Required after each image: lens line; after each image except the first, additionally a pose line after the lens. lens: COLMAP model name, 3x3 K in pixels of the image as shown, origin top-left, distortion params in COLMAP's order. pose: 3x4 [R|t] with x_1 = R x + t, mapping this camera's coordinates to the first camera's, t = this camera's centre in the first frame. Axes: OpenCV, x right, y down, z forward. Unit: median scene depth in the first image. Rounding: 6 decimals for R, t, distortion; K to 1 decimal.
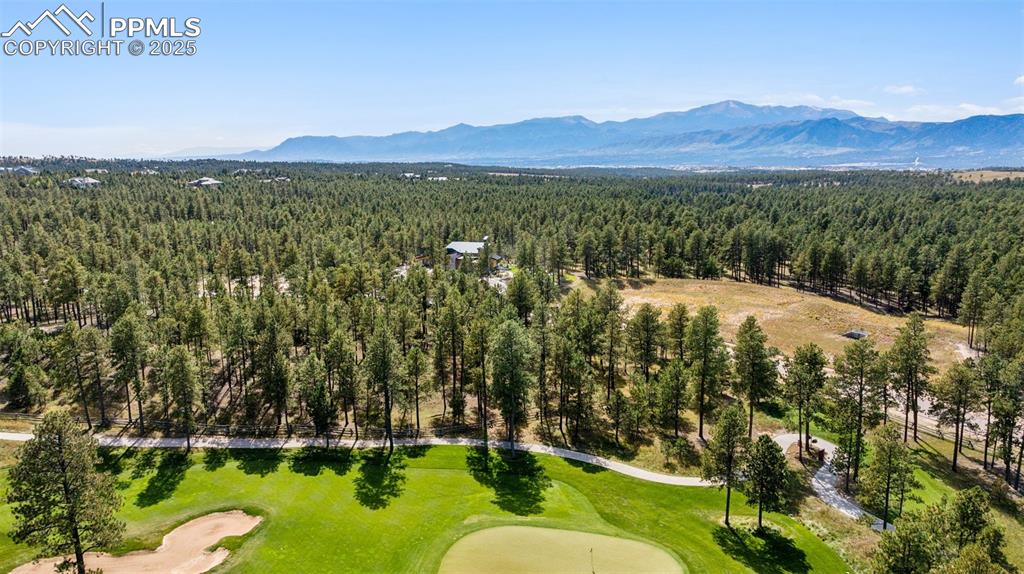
lens RADIAL K [[741.6, 0, 512.0], [0, 741.6, 287.0], [0, 0, 1]] dist [-0.026703, 0.007848]
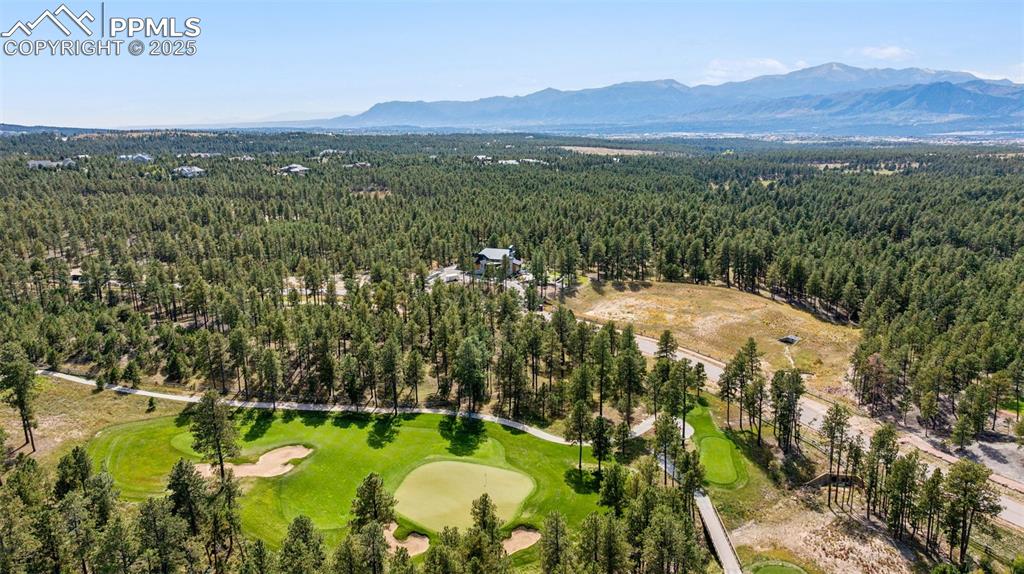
lens RADIAL K [[741.6, 0, 512.0], [0, 741.6, 287.0], [0, 0, 1]] dist [-0.026703, 0.007848]
pose [[0.993828, 0.023808, -0.108344, 0.246458], [-0.019365, 0.998935, 0.041877, -0.124771], [0.109226, -0.039521, 0.993231, -0.537412]]
